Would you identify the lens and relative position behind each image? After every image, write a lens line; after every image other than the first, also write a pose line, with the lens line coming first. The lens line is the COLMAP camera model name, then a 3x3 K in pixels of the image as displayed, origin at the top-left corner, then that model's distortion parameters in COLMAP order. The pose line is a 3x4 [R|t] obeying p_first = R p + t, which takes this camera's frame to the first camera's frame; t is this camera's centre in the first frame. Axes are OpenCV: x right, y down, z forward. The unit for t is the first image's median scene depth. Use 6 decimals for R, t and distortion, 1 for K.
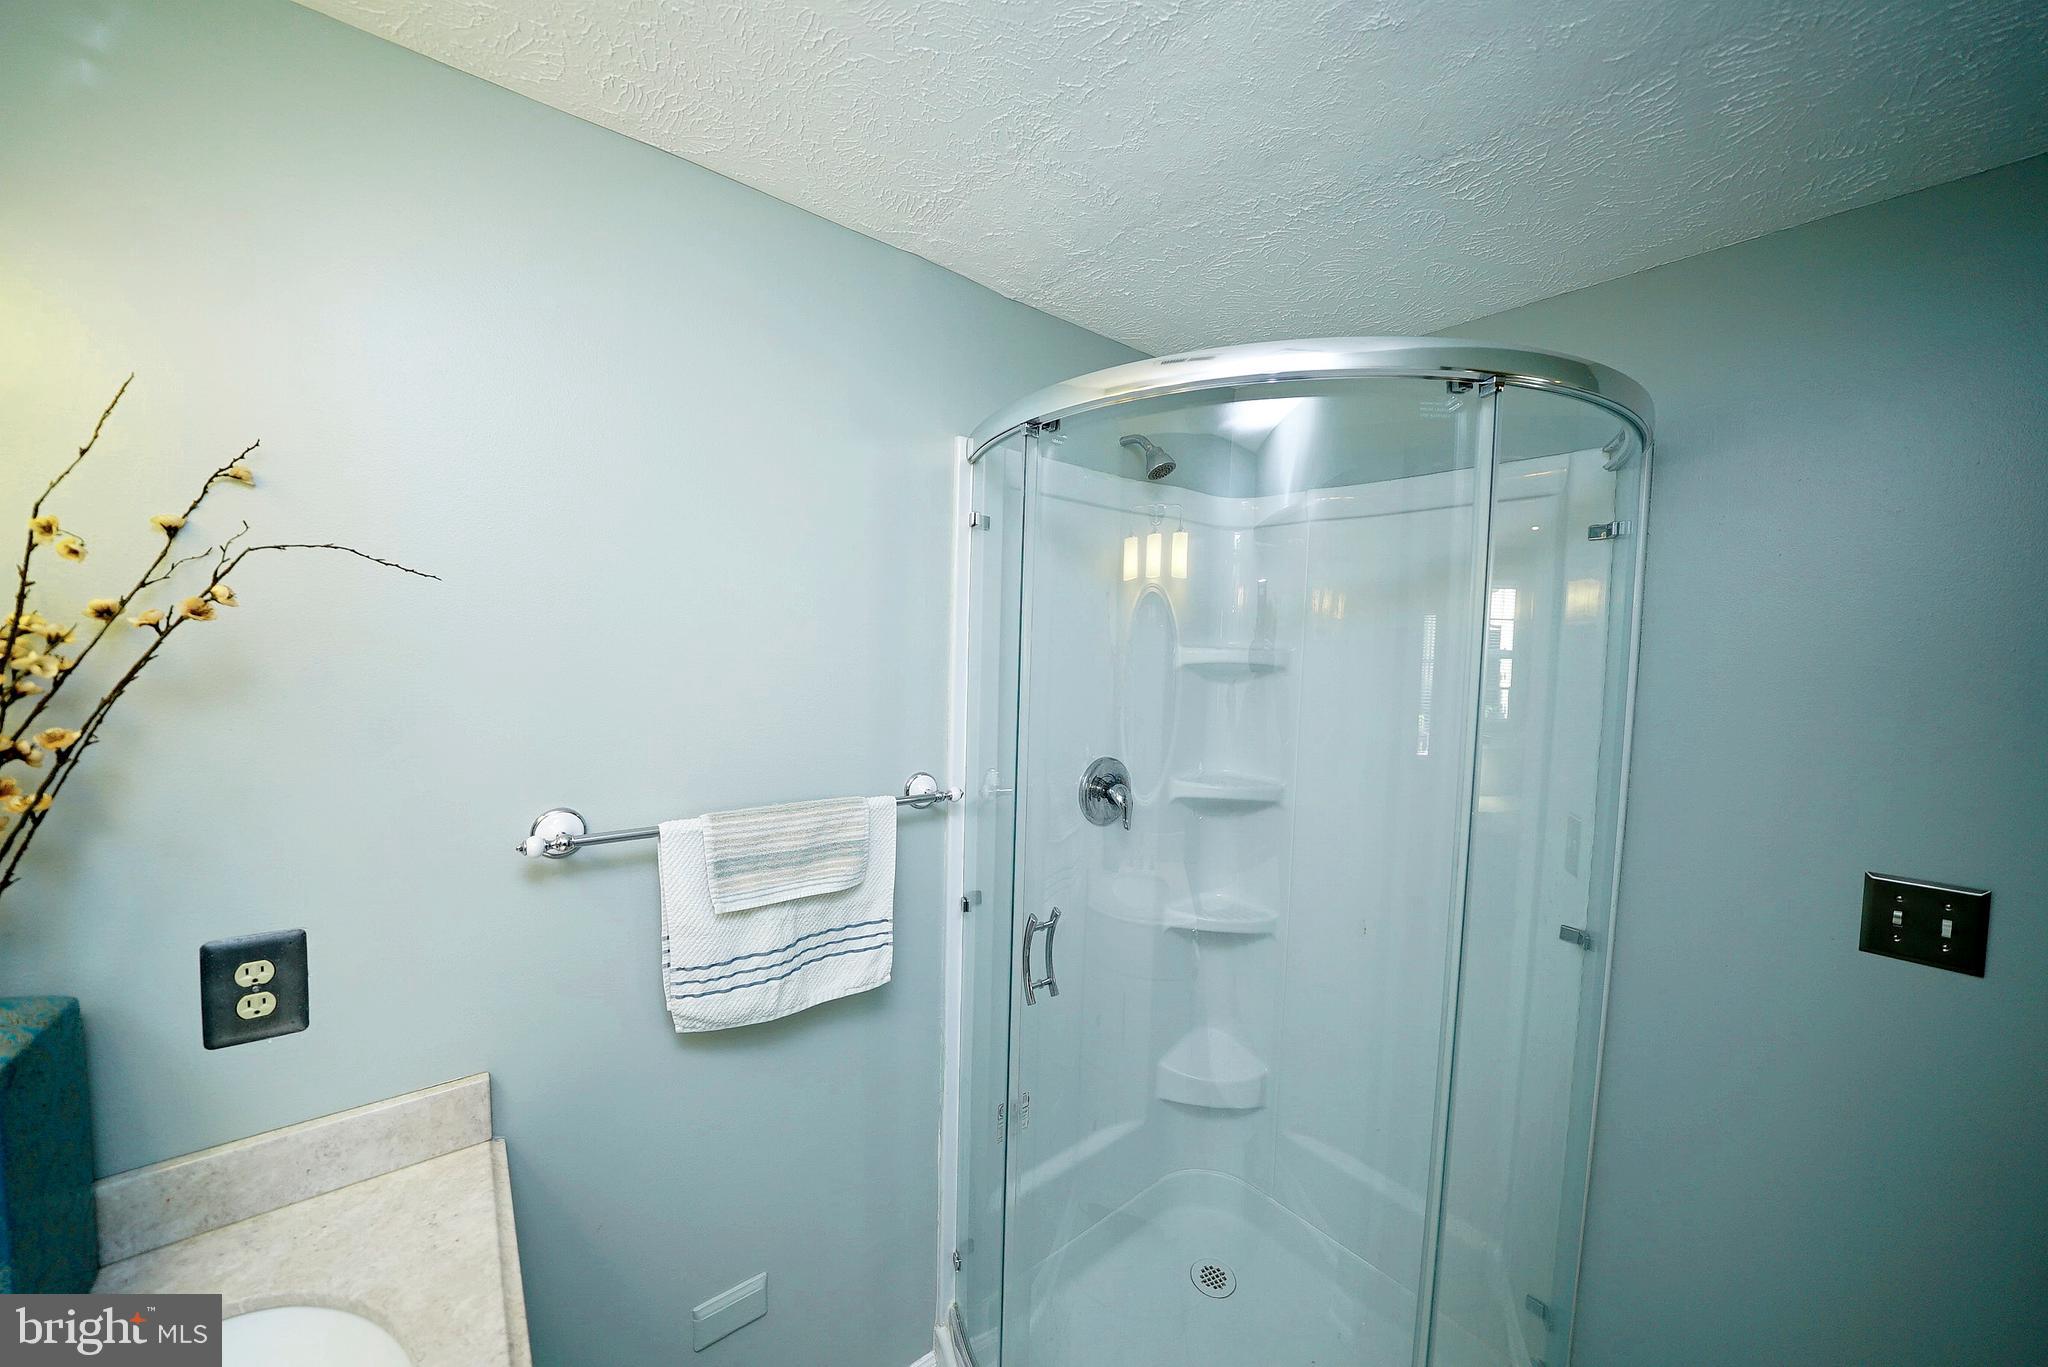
lens RADIAL K [[720.0, 0, 1024.0], [0, 720.0, 683.5], [0, 0, 1]] dist [-0.023338, 0.001811]
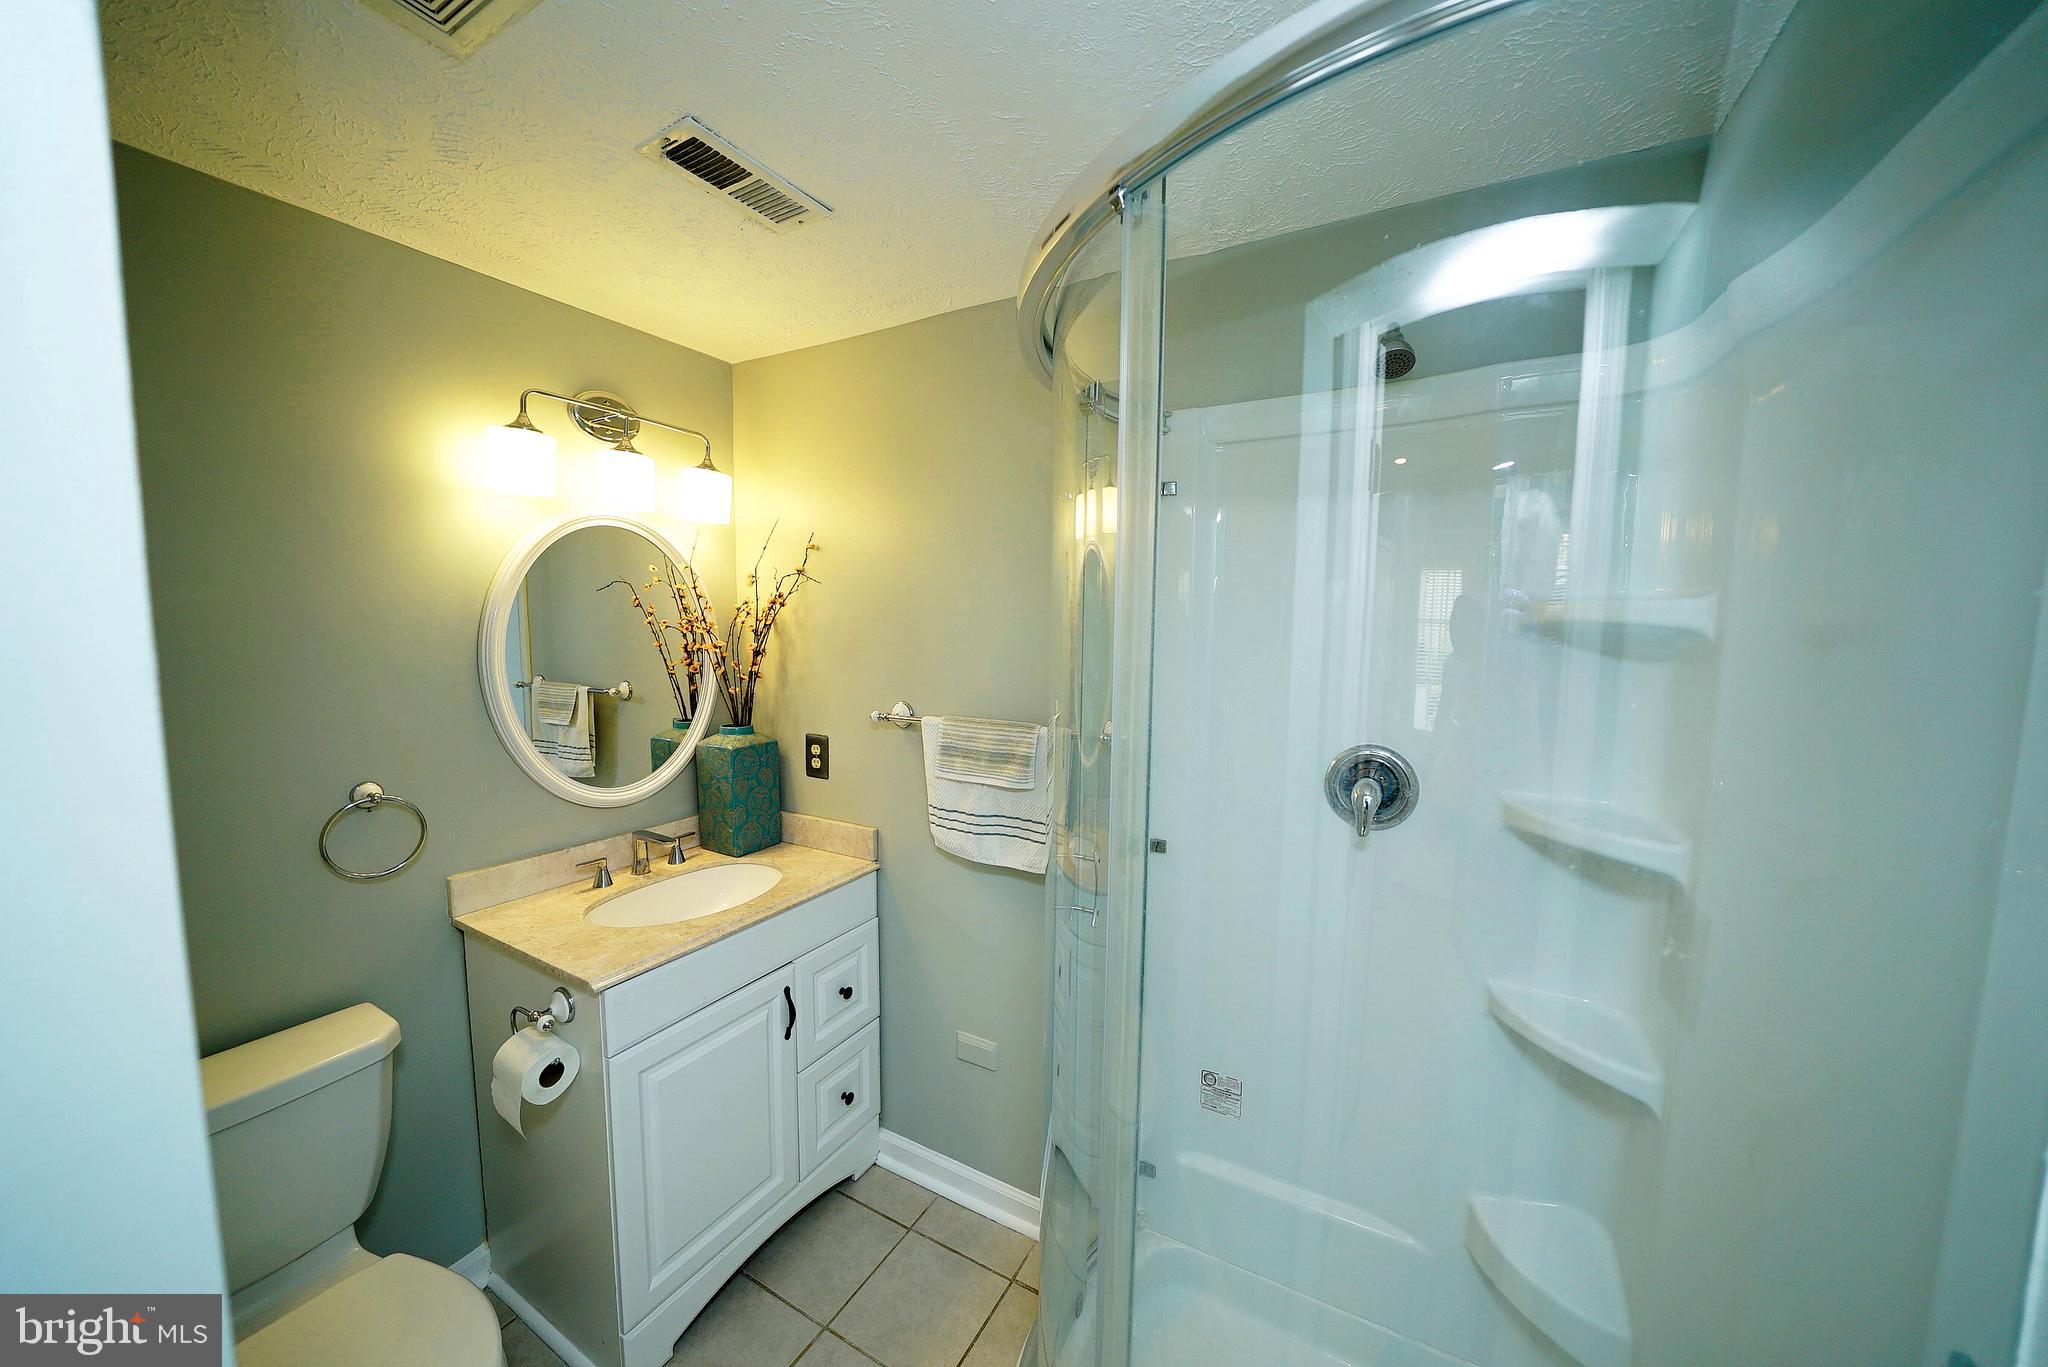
lens RADIAL K [[720.0, 0, 1024.0], [0, 720.0, 683.5], [0, 0, 1]] dist [-0.023338, 0.001811]
pose [[0.383797, 0.057388, -0.921633, 1.153043], [-0.057403, 0.997619, 0.038215, 0.034596], [0.921632, 0.038238, 0.386177, 0.533404]]
